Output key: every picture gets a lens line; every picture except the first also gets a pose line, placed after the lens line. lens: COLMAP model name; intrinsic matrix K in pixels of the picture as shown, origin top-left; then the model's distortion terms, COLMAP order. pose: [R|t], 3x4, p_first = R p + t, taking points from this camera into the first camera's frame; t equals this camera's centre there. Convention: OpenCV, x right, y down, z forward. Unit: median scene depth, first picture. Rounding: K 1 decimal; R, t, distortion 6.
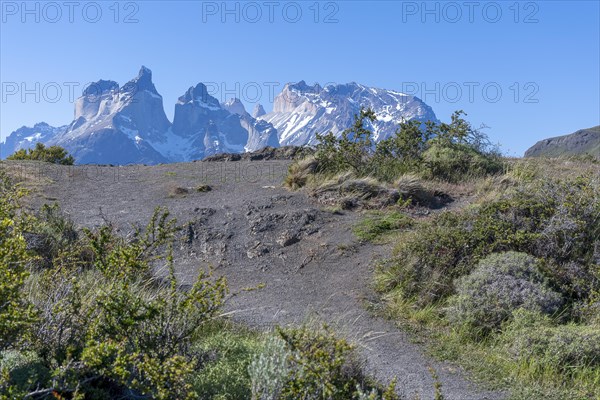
lens RADIAL K [[803.3, 0, 300.0], [0, 803.3, 200.0], [0, 0, 1]] dist [-0.152975, -0.047116]
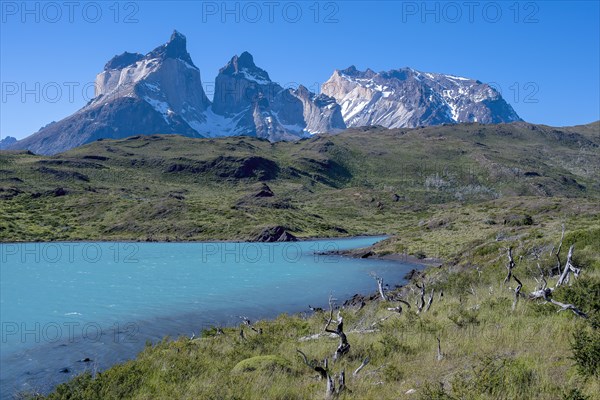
lens RADIAL K [[654.4, 0, 300.0], [0, 654.4, 200.0], [0, 0, 1]] dist [0.012268, -0.019236]
pose [[0.999727, -0.007890, -0.022001, -0.052746], [0.007808, 0.999962, -0.003822, 0.009756], [0.022030, 0.003649, 0.999751, 0.312396]]
